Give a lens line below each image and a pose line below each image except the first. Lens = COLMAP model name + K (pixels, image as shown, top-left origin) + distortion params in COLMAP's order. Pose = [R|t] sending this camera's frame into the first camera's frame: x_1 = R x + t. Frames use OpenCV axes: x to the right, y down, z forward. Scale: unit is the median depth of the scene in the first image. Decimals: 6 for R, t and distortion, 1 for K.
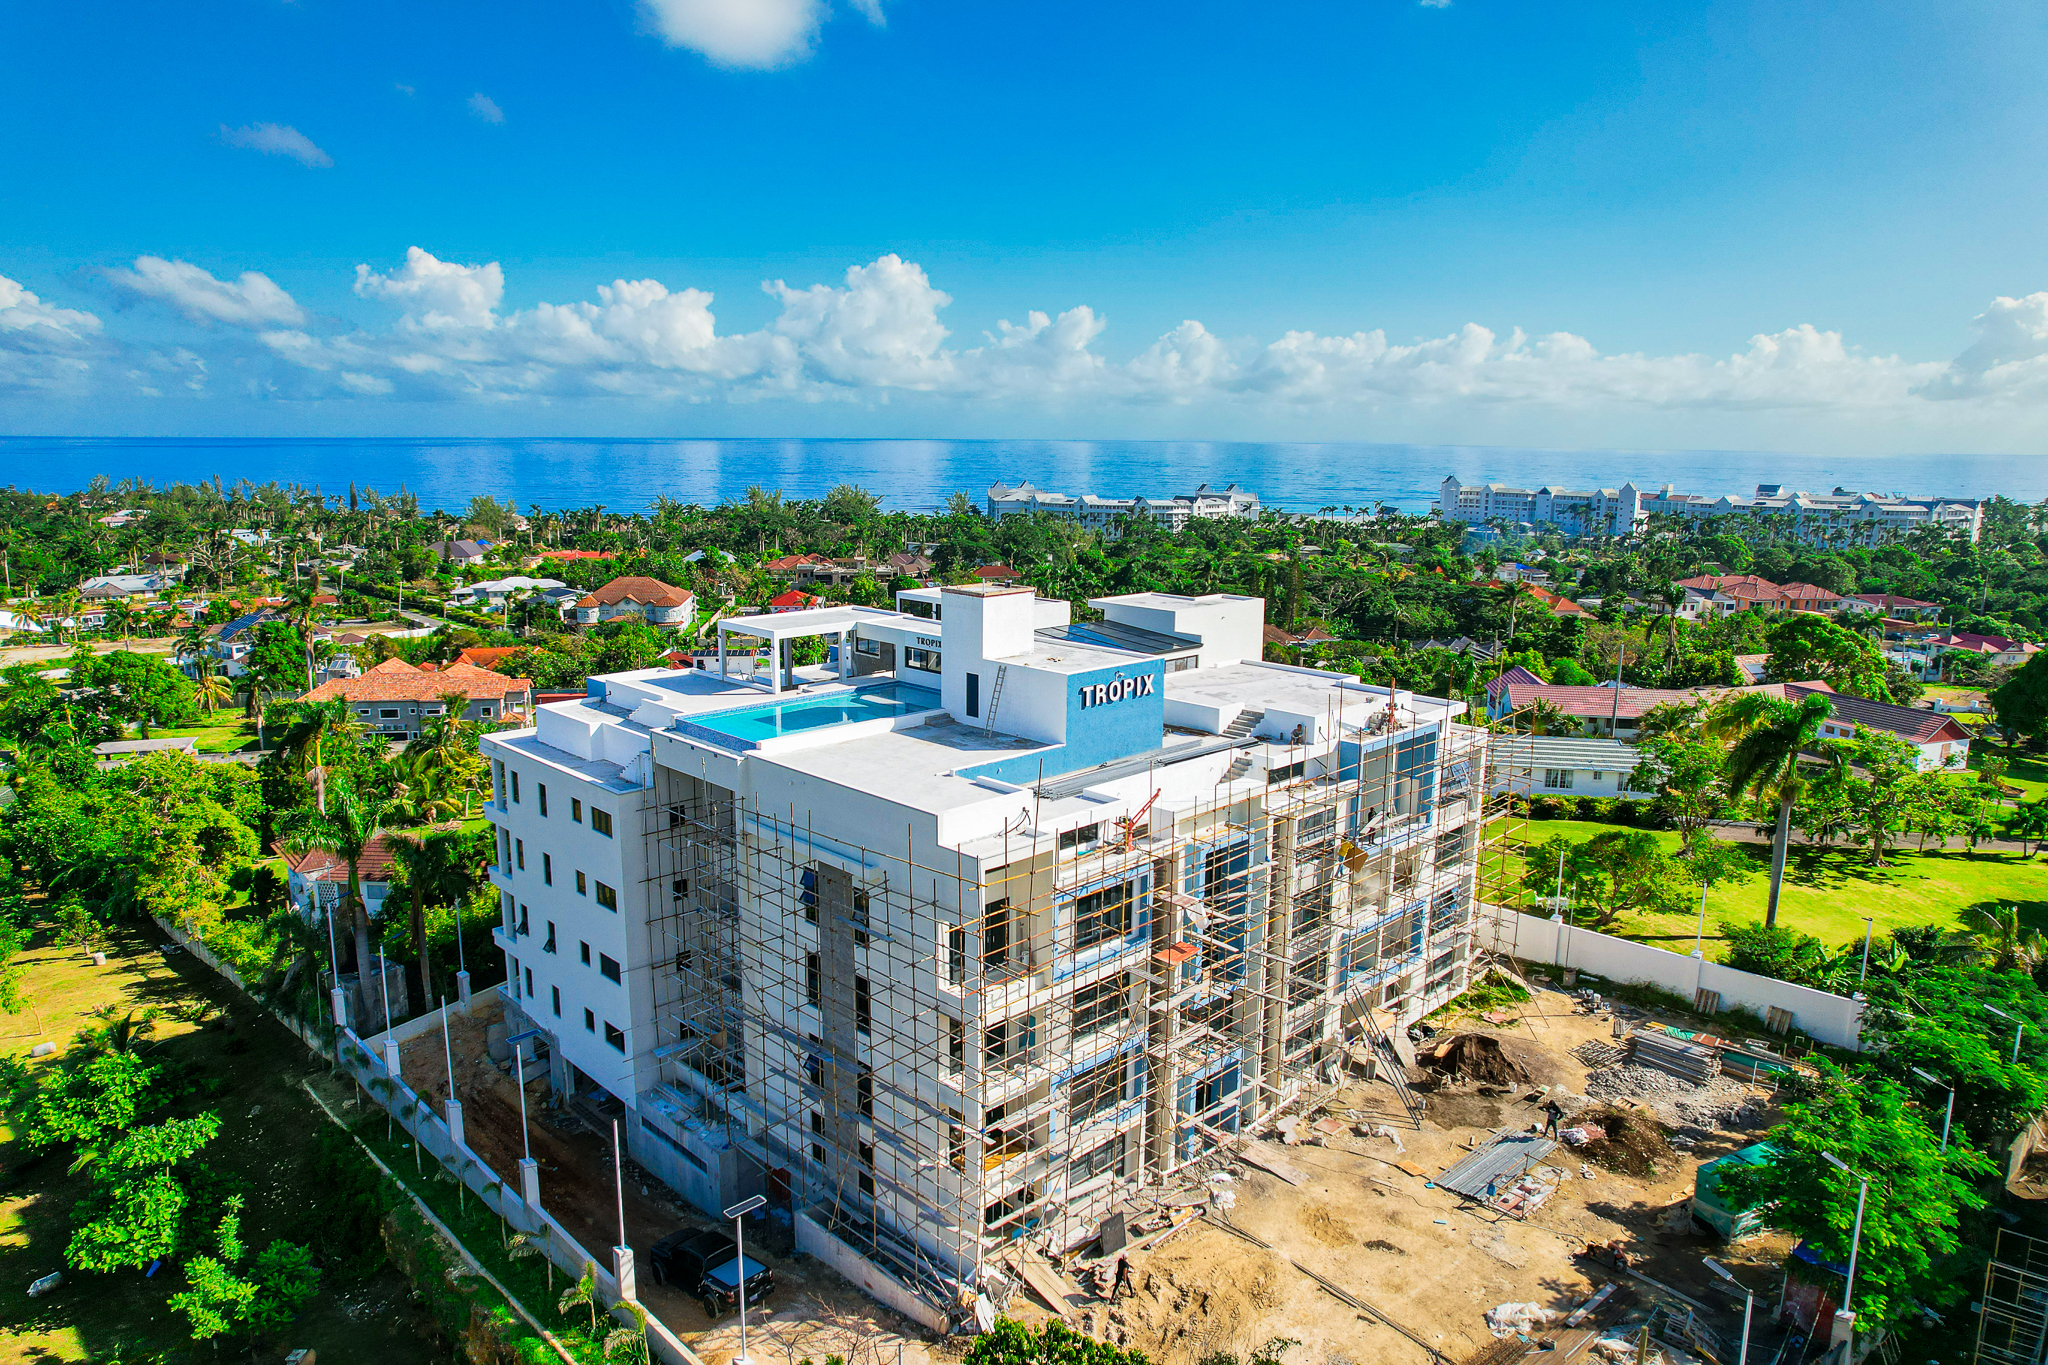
lens RADIAL K [[1302.6, 0, 1024.0], [0, 1302.6, 682.5], [0, 0, 1]] dist [-0.072807, 0.070405]
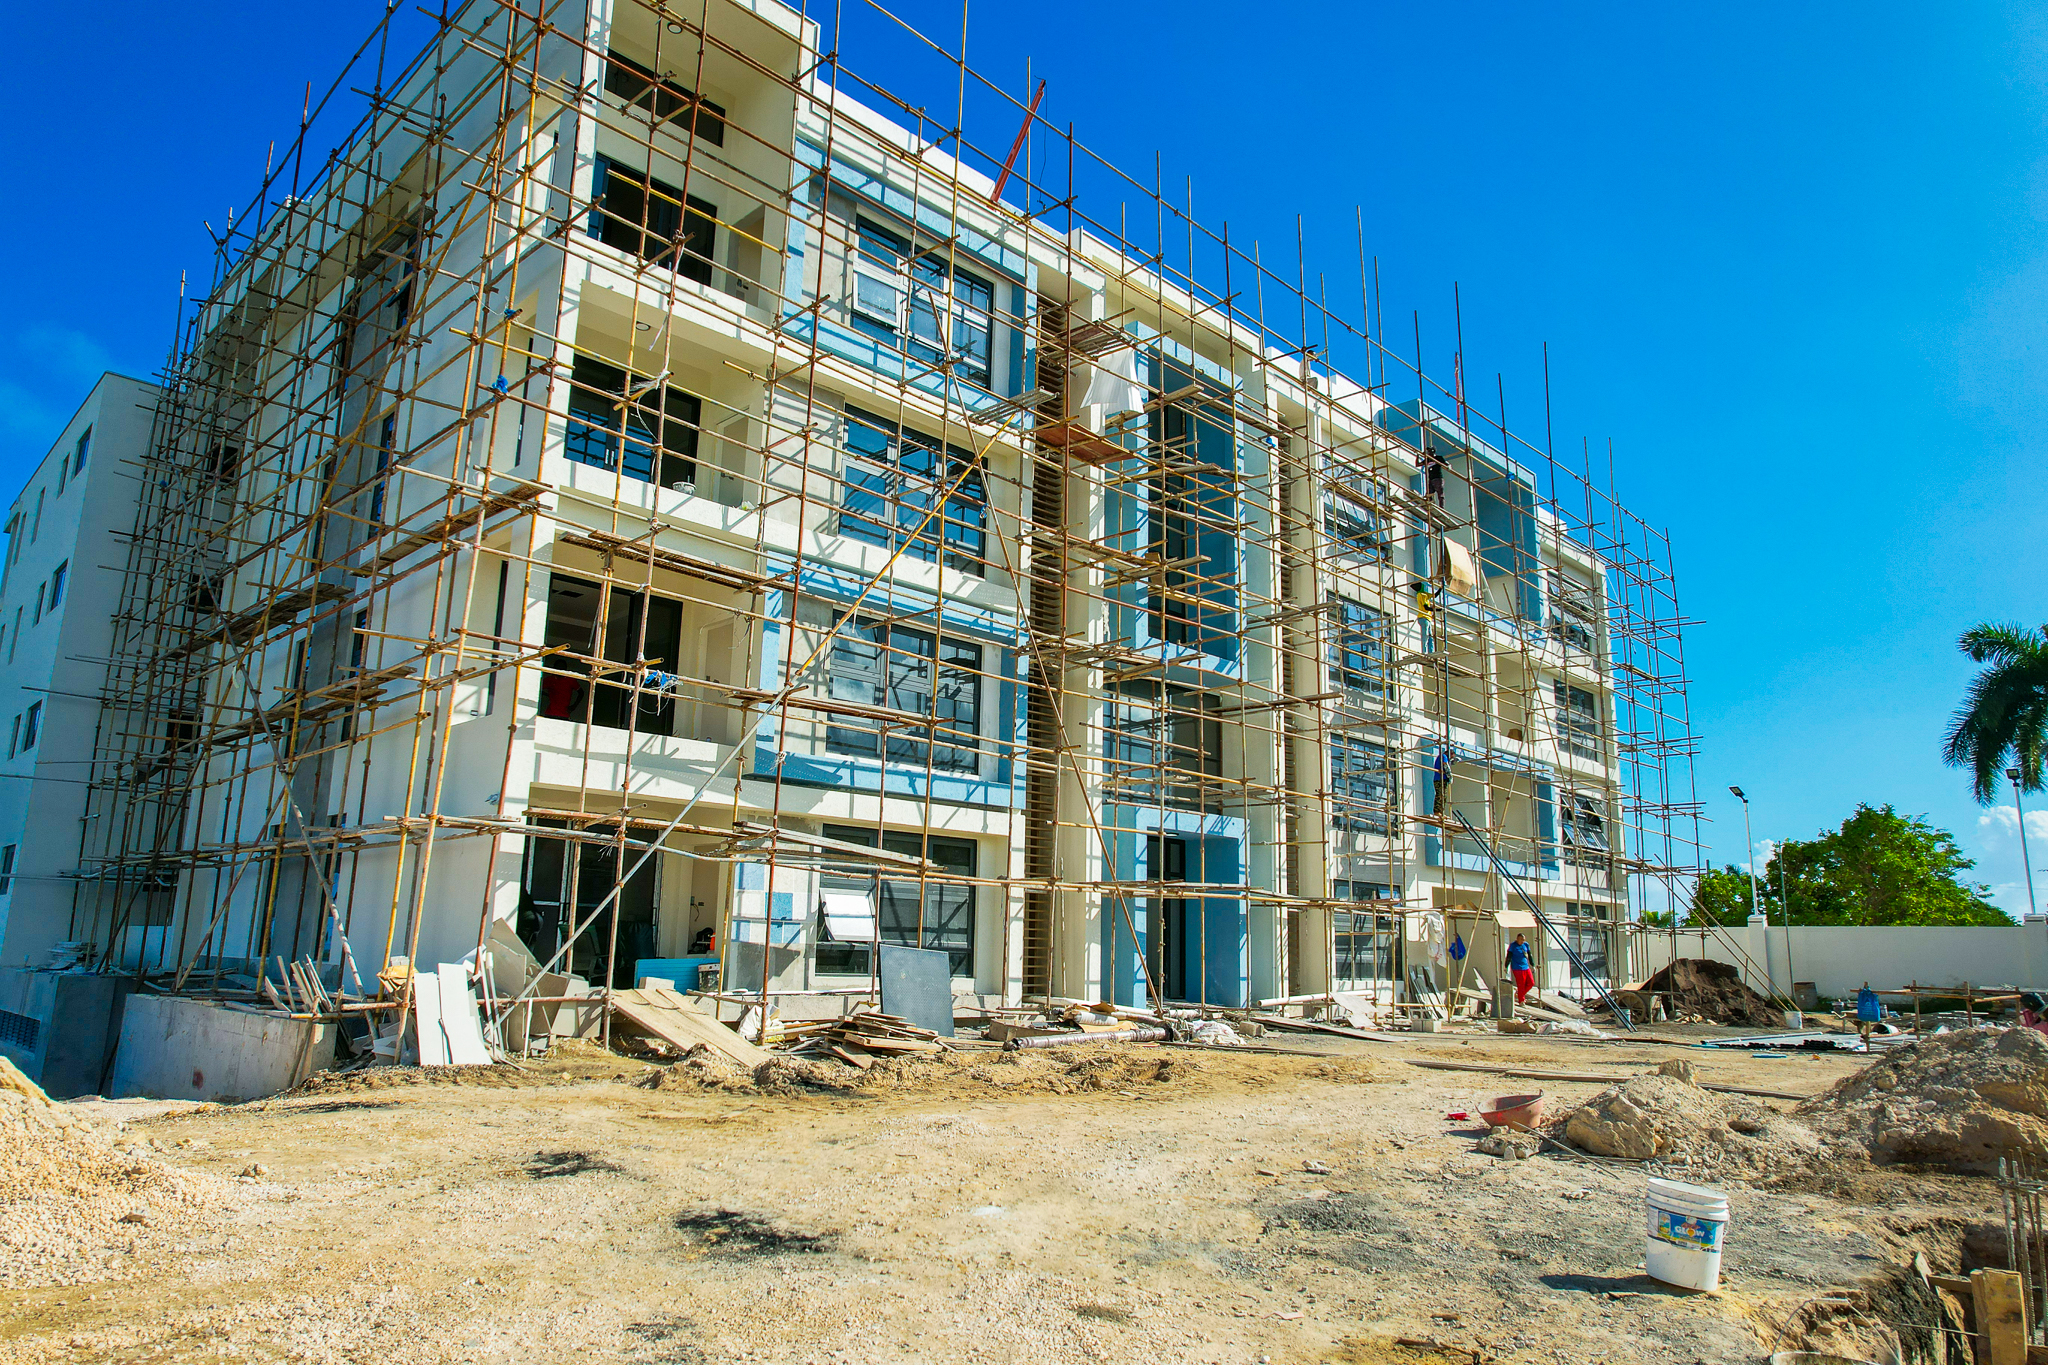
lens RADIAL K [[1287.4, 0, 1024.0], [0, 1287.4, 682.5], [0, 0, 1]] dist [-0.040225, -0.000514]
pose [[0.999886, 0.011296, -0.009998, 0.068803], [-0.014245, 0.925127, -0.379391, 0.320342], [0.004963, 0.379491, 0.925182, 0.409310]]
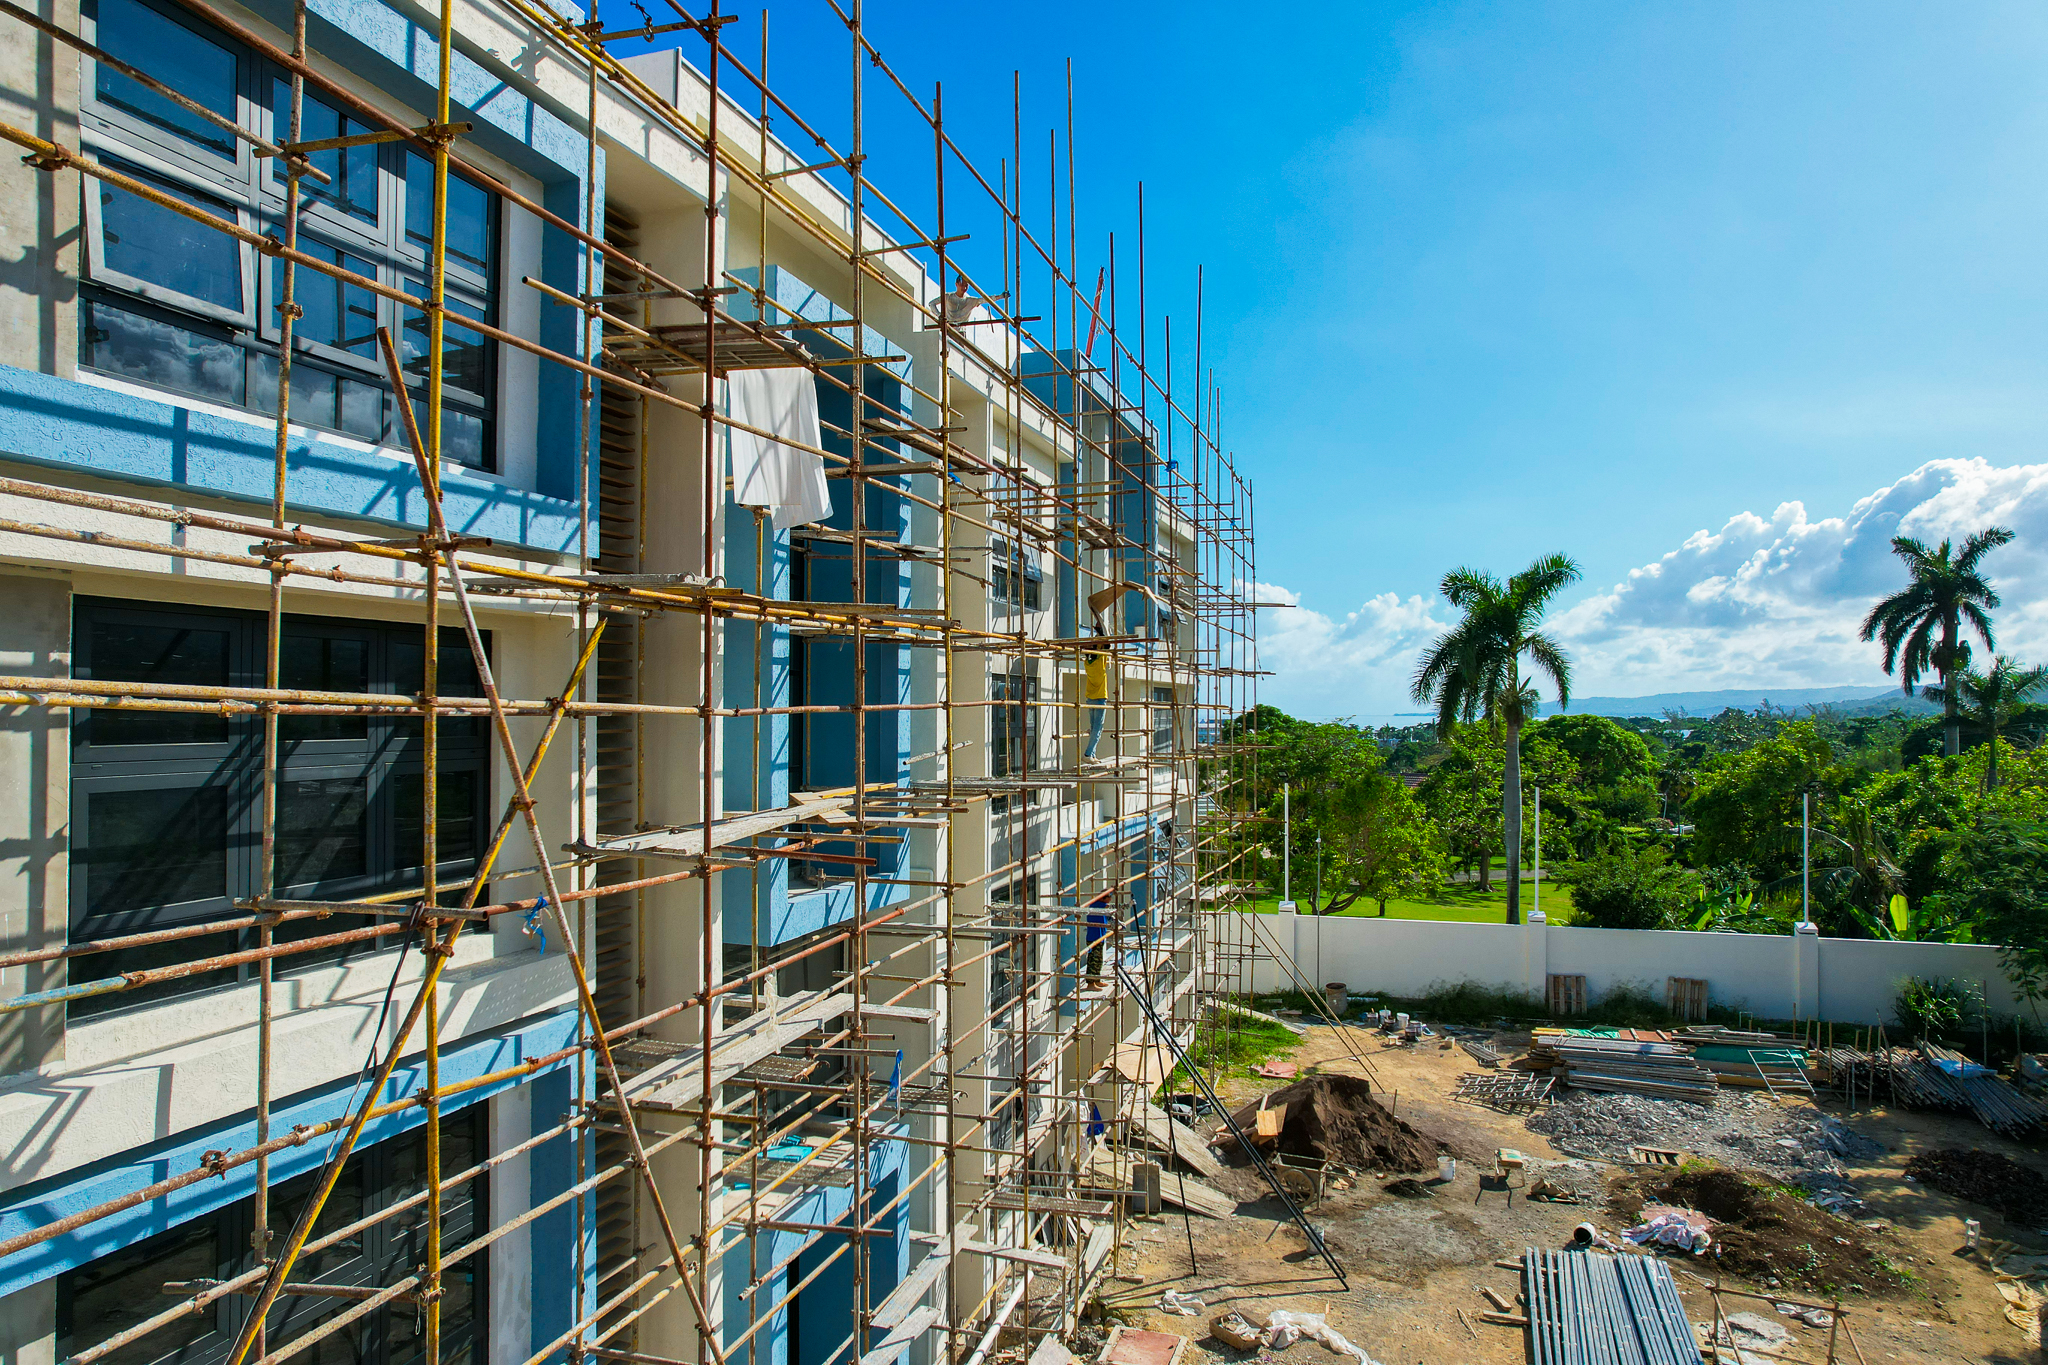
lens RADIAL K [[1302.6, 0, 1024.0], [0, 1302.6, 682.5], [0, 0, 1]] dist [-0.072807, 0.070405]
pose [[0.889608, 0.001313, 0.456724, 0.043912], [0.089900, 0.979929, -0.177923, 0.181766], [-0.447790, 0.199341, 0.871635, 0.542545]]
